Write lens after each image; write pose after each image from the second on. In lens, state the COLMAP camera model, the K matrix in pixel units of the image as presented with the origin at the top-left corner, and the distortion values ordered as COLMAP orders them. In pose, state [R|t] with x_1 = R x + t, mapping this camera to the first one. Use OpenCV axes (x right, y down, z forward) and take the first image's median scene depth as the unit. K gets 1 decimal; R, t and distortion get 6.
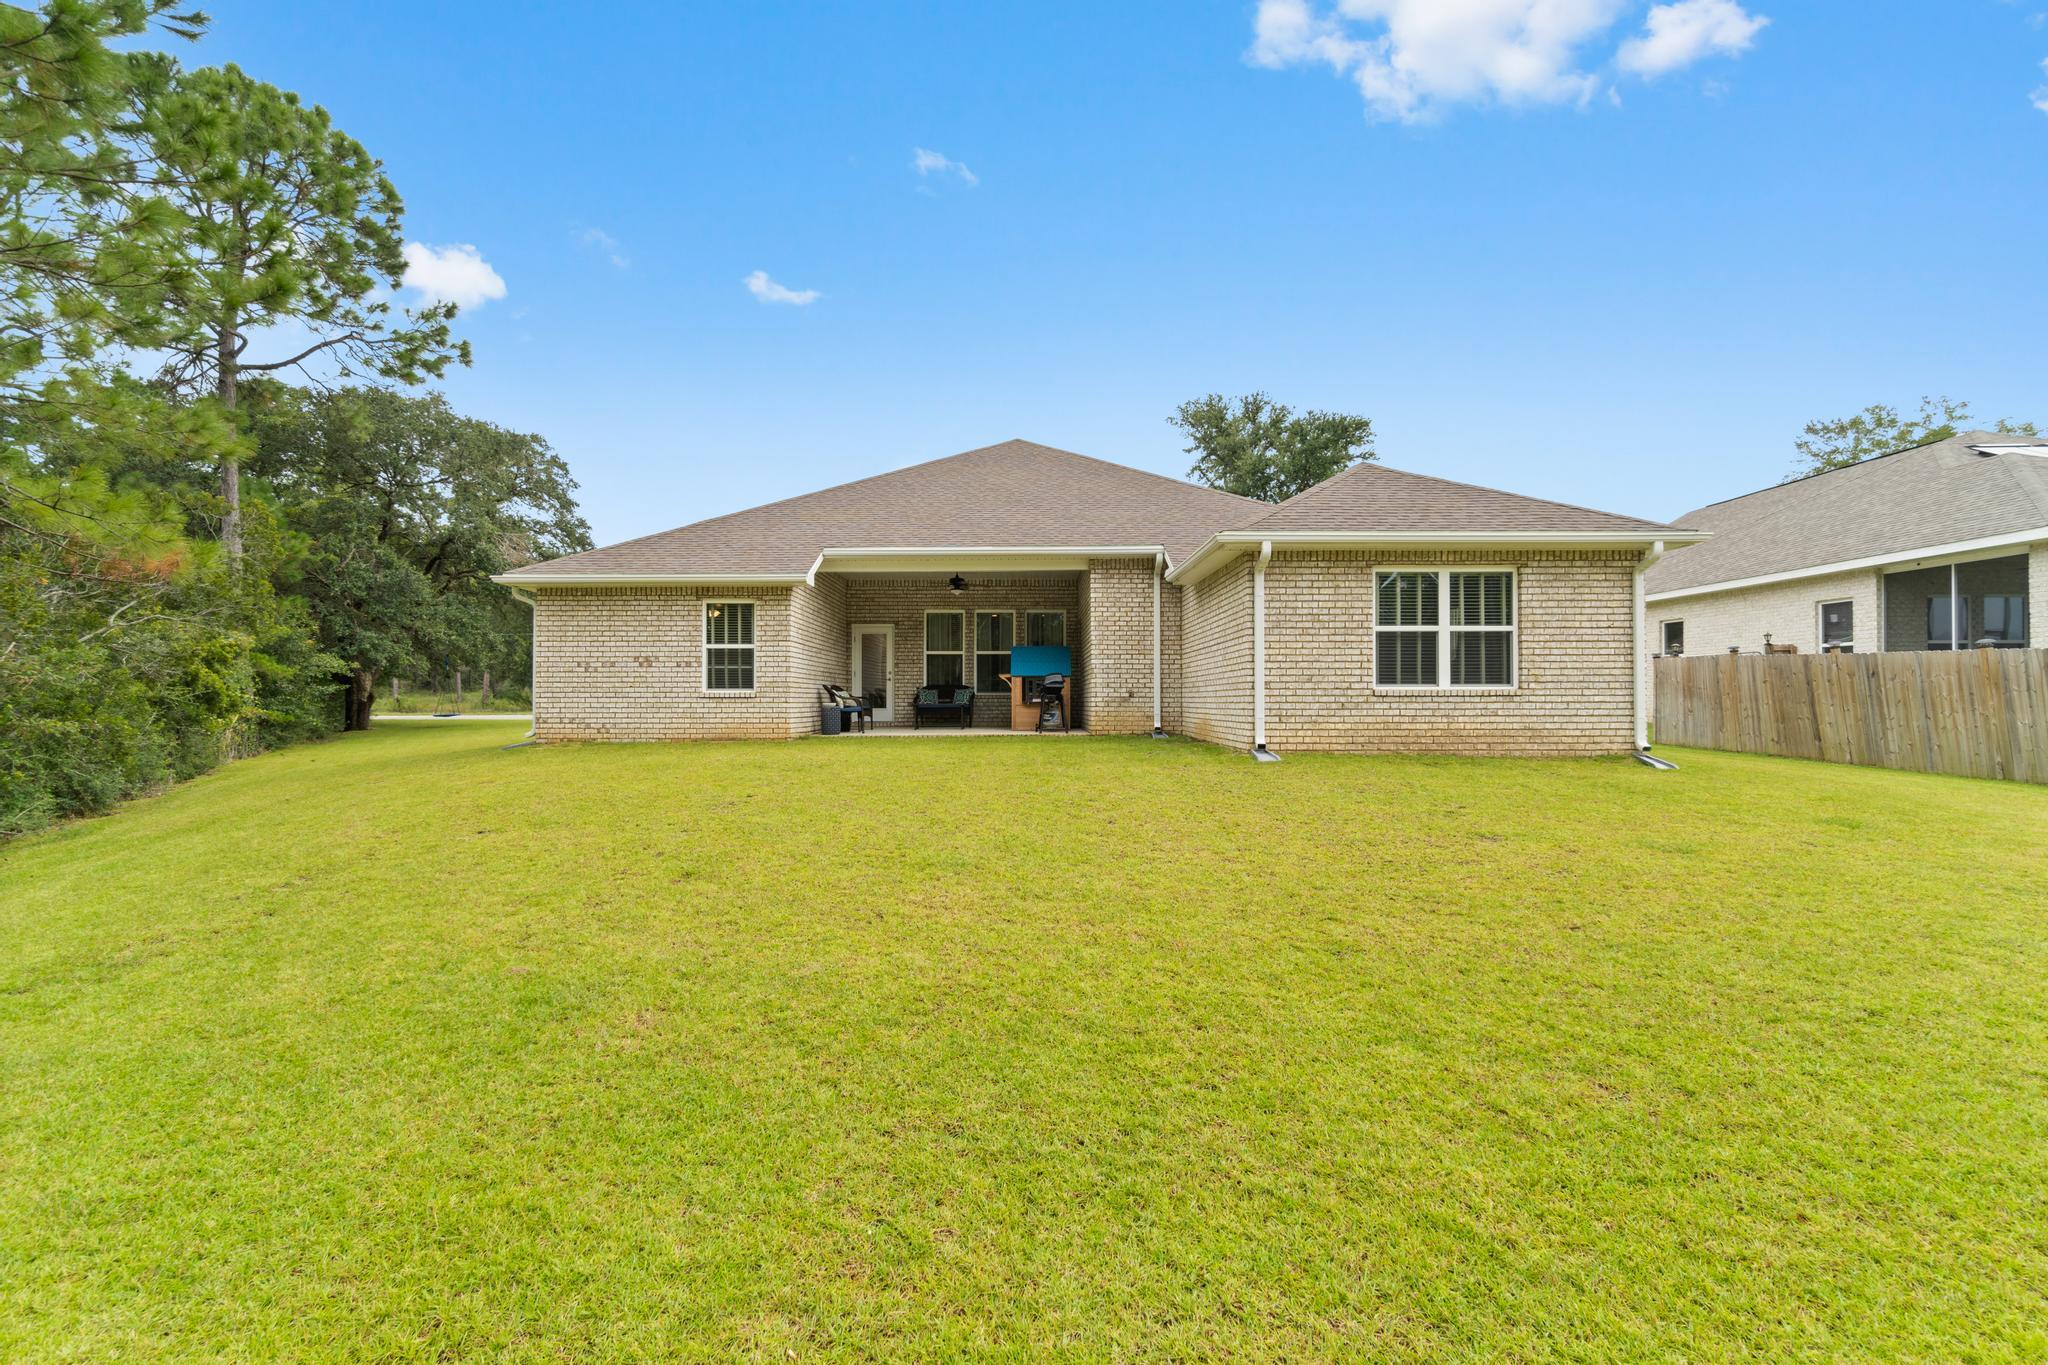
lens RADIAL K [[976.2, 0, 1024.0], [0, 976.2, 682.5], [0, 0, 1]] dist [0.001617, -0.000214]
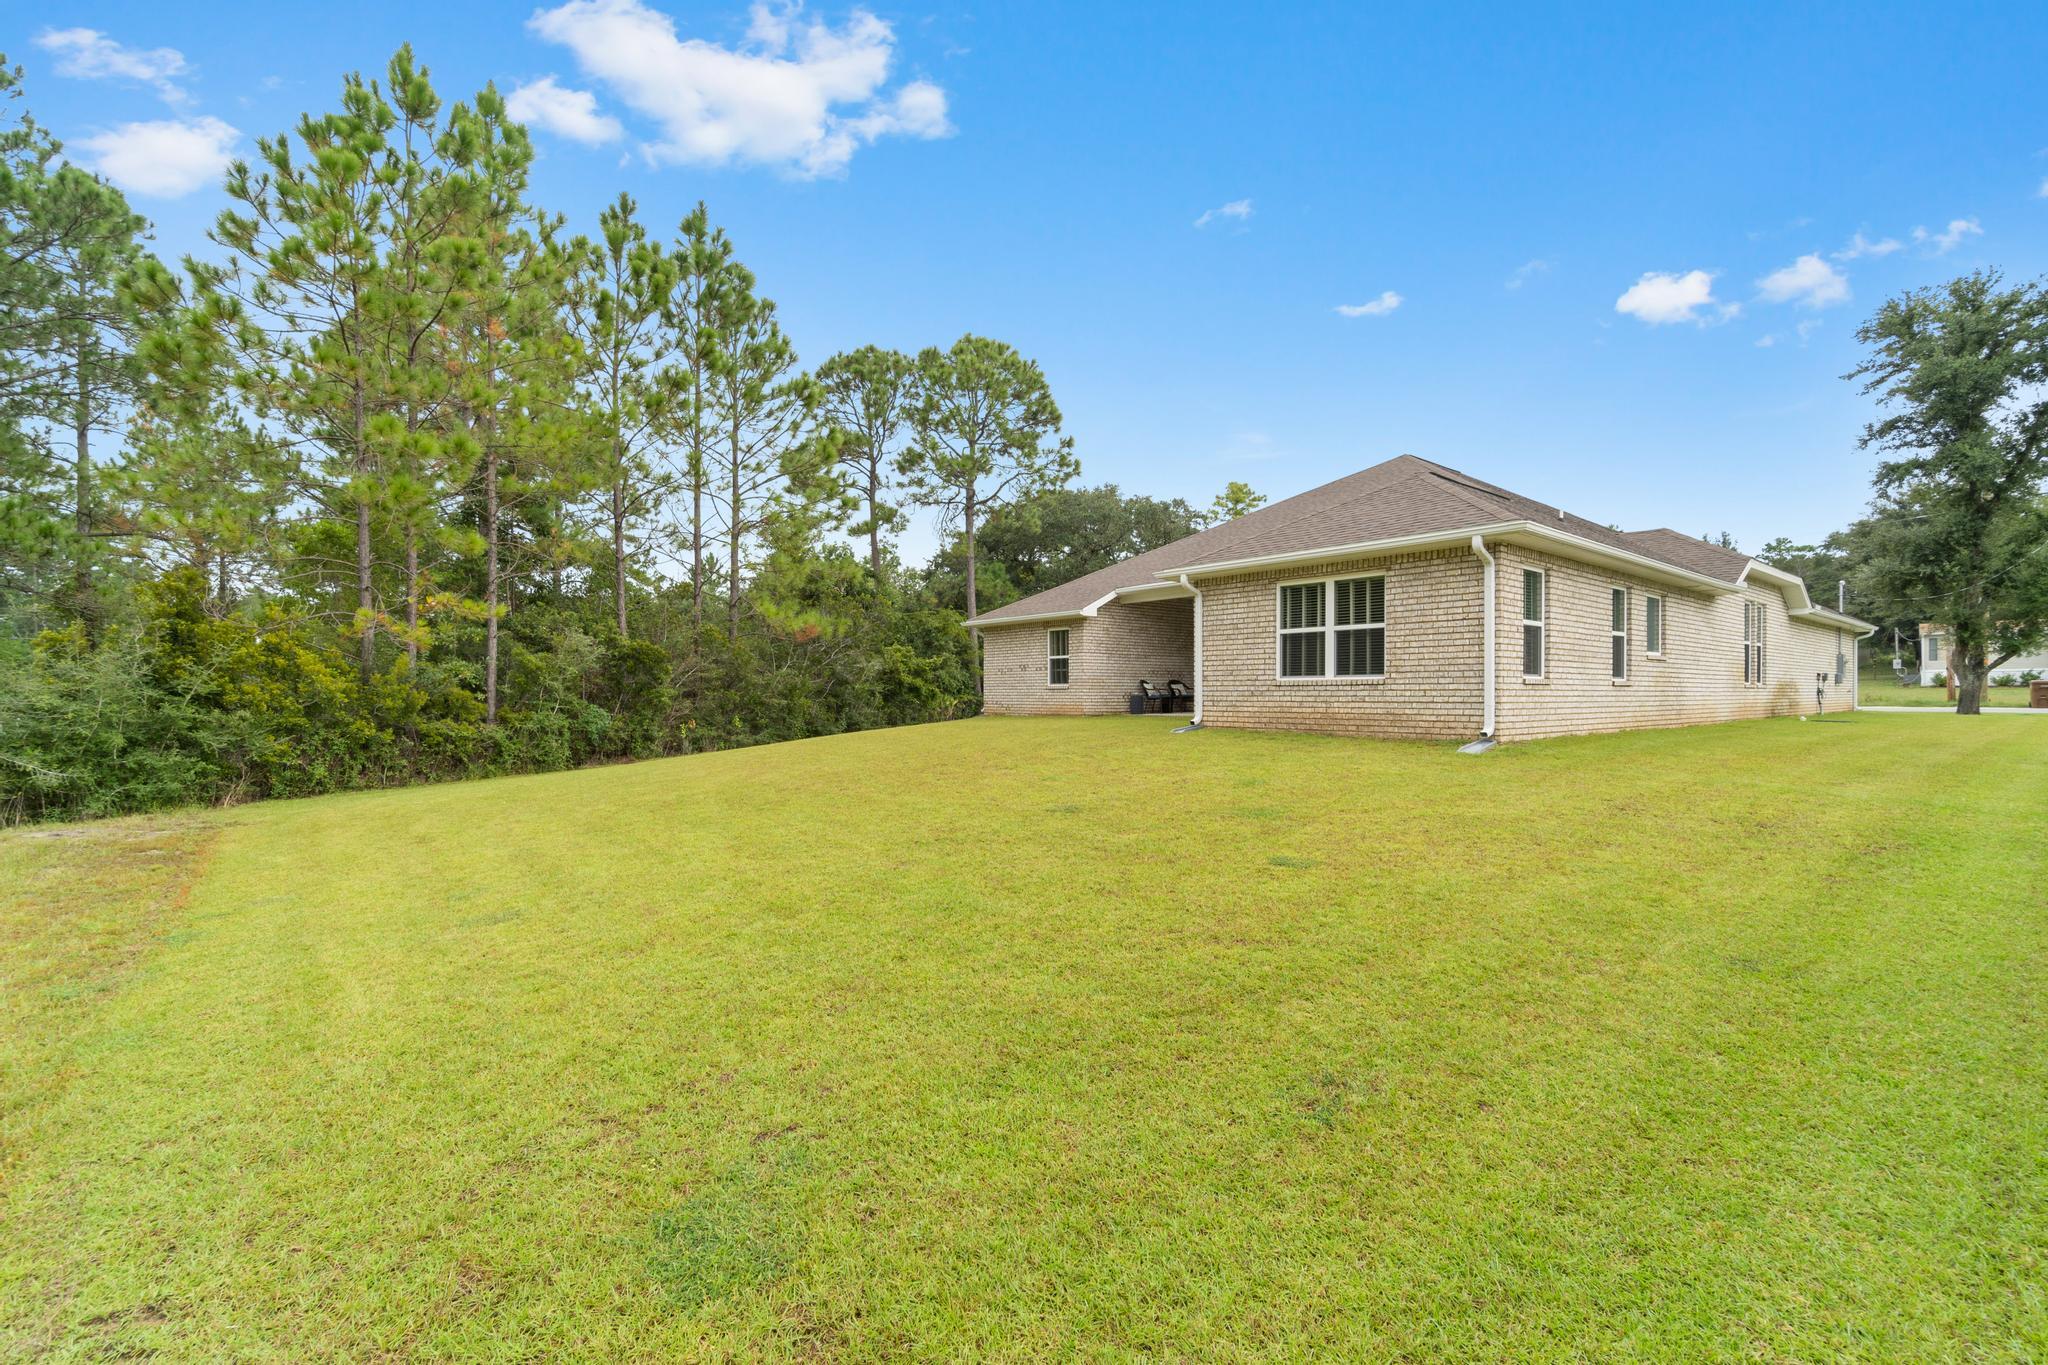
lens RADIAL K [[865.1, 0, 1024.0], [0, 865.1, 682.5], [0, 0, 1]] dist [-0.015936, 0.000297]
pose [[0.668560, -0.014557, -0.743516, 0.961024], [0.026243, 0.999647, 0.004026, -0.003683], [0.743195, -0.022204, 0.668706, 0.017573]]
